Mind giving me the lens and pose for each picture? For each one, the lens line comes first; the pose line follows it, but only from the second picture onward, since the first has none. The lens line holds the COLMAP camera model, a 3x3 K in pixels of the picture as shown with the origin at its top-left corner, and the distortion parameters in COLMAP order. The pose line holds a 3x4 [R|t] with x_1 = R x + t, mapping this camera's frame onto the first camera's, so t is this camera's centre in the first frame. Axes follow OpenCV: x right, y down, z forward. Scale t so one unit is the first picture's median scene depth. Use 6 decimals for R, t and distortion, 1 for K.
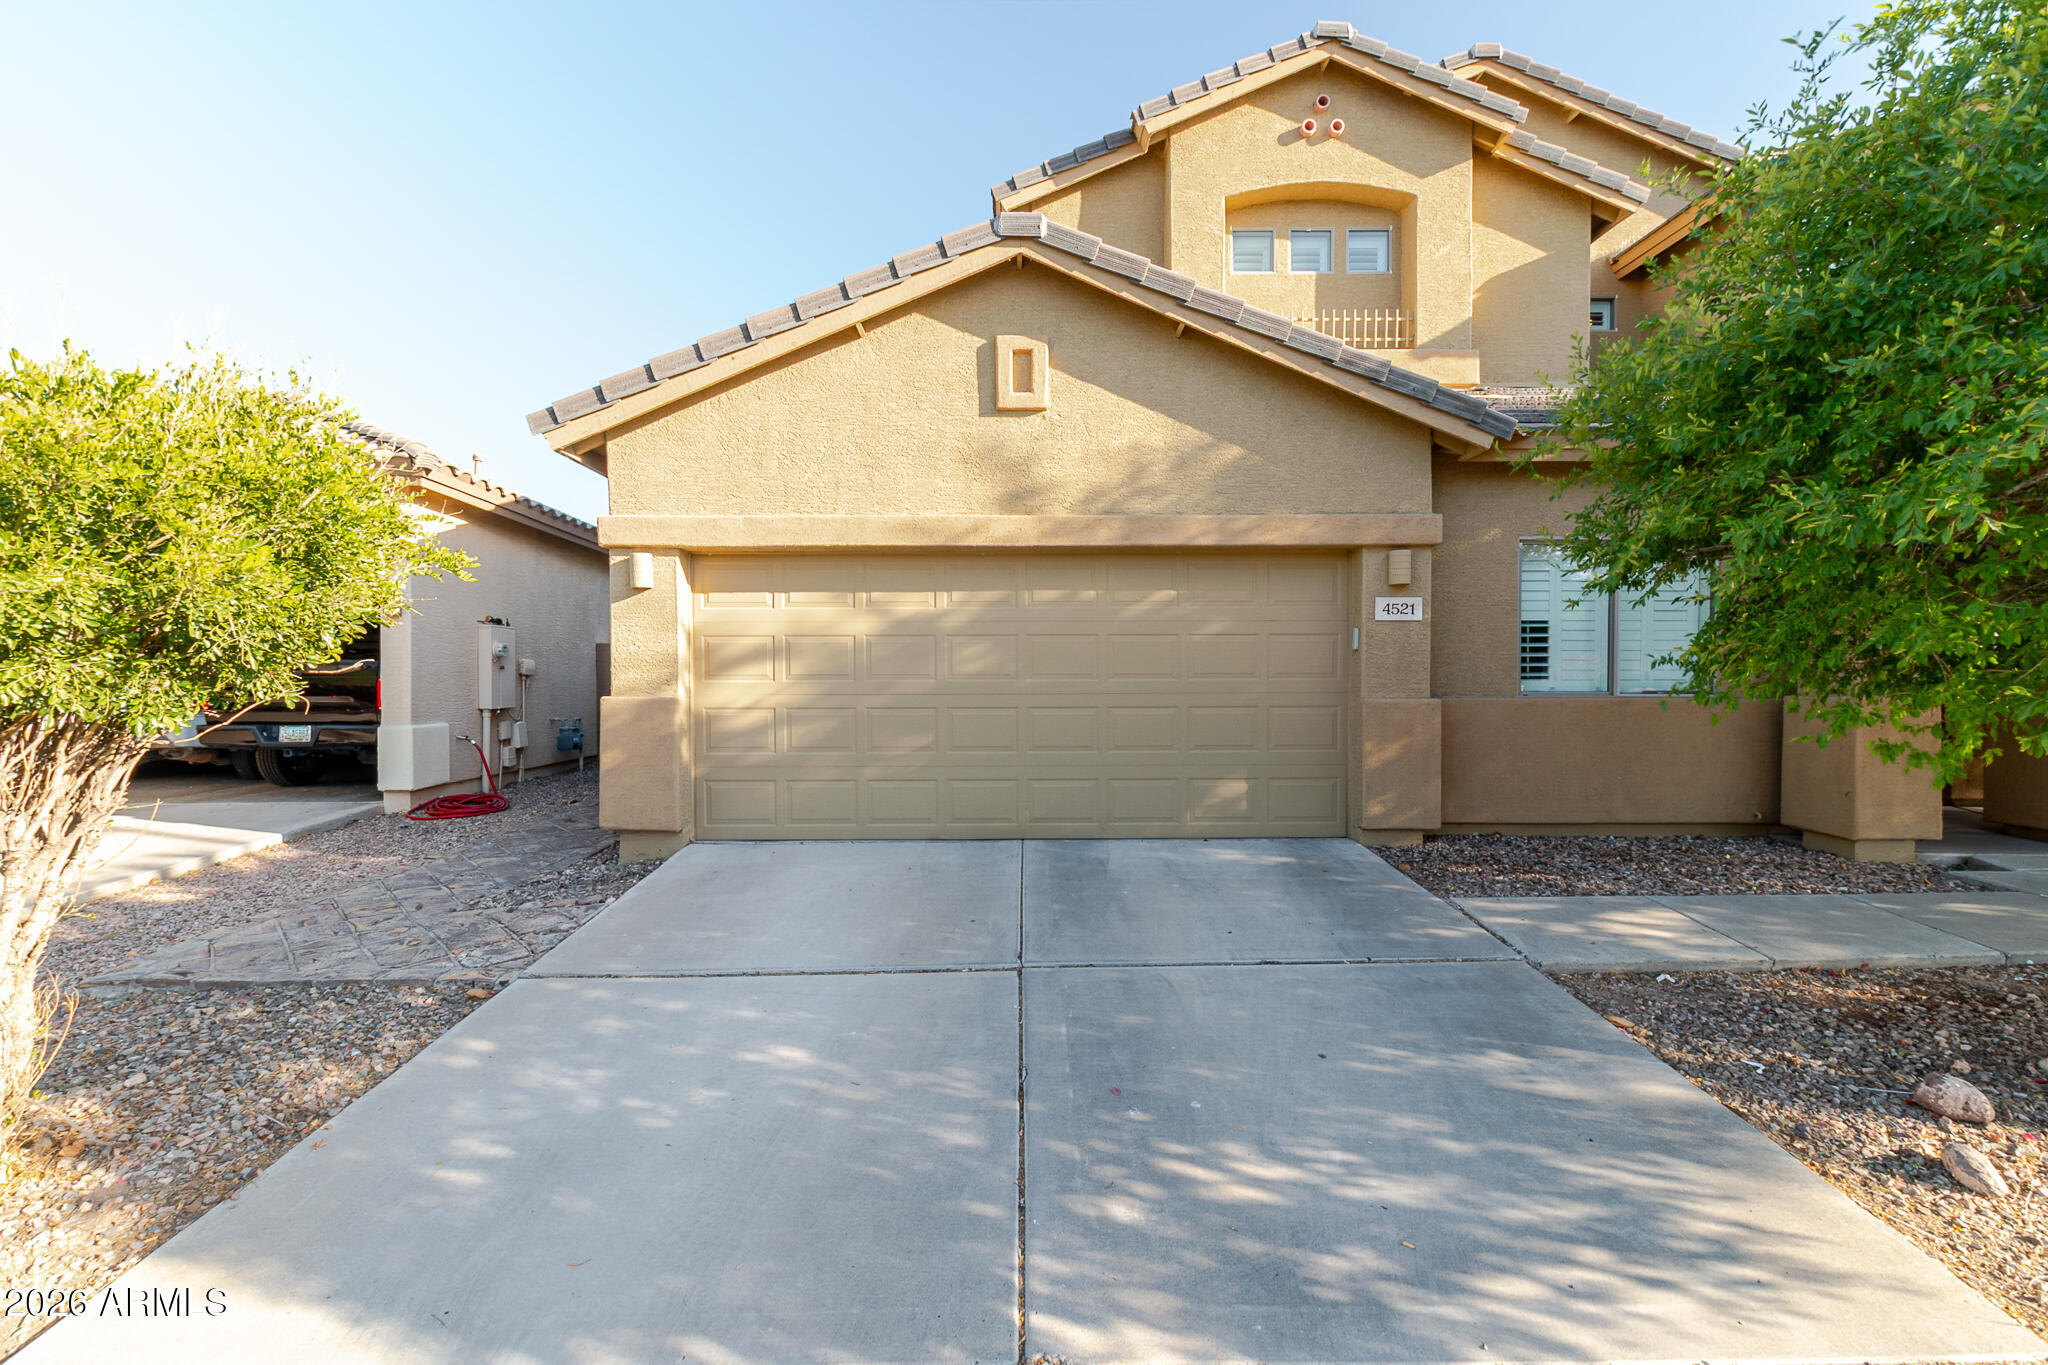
lens RADIAL K [[885.5, 0, 1023.6], [0, 885.5, 686.2], [0, 0, 1]] dist [0.007343, 0.000308]
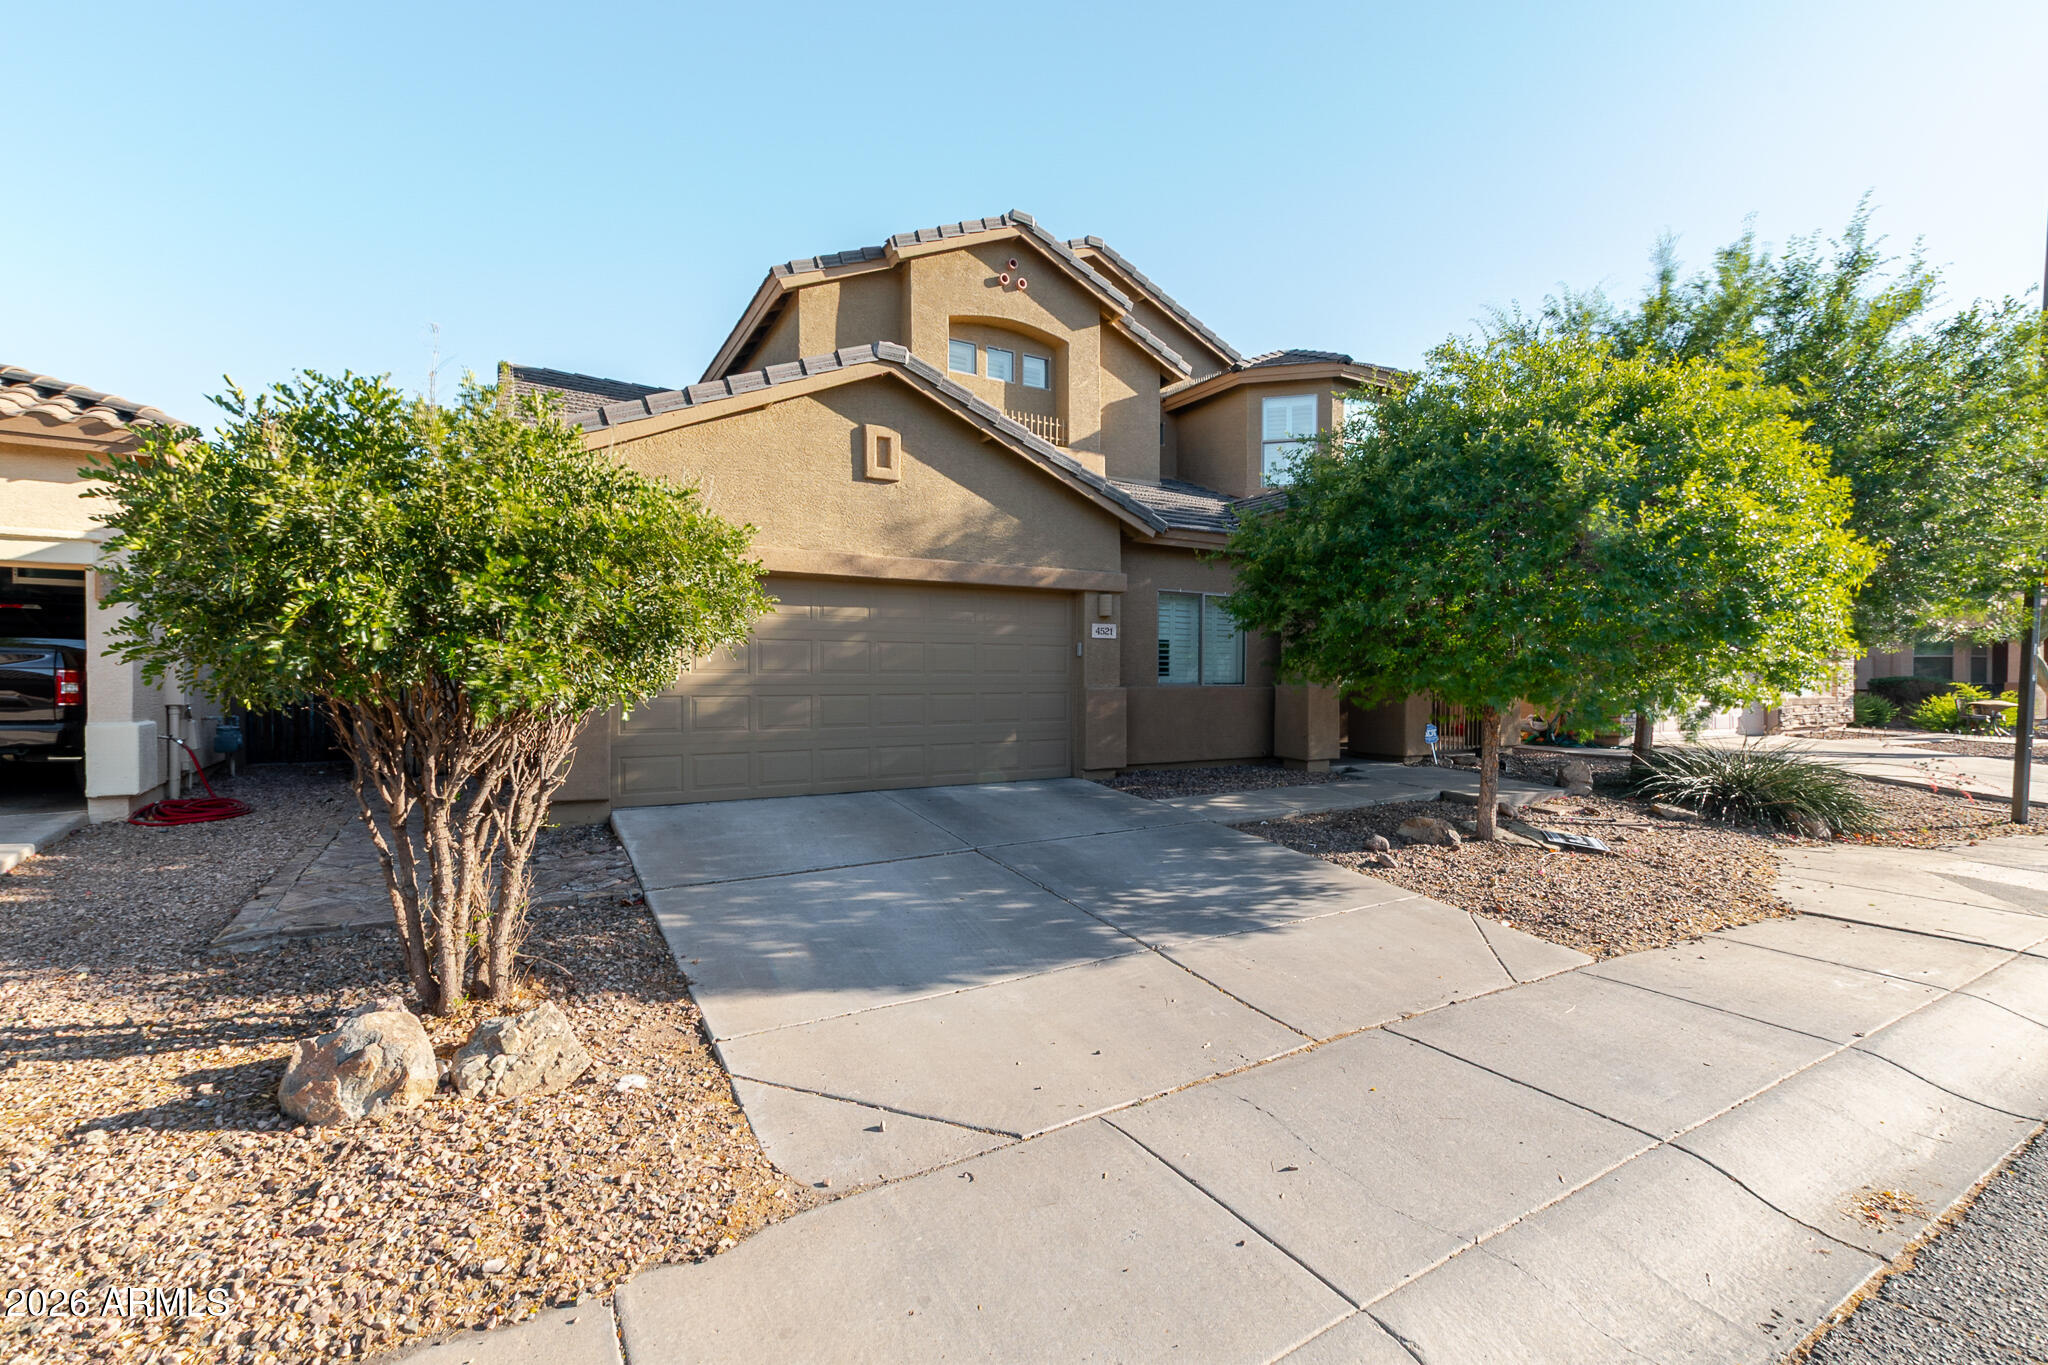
lens RADIAL K [[888.2, 0, 1029.9], [0, 888.2, 672.4], [0, 0, 1]] dist [0.001703, -0.000970]
pose [[0.863271, 0.006113, 0.504704, -0.475120], [0.000613, 0.999913, -0.013159, 0.008081], [-0.504740, 0.011669, 0.863192, -0.297693]]
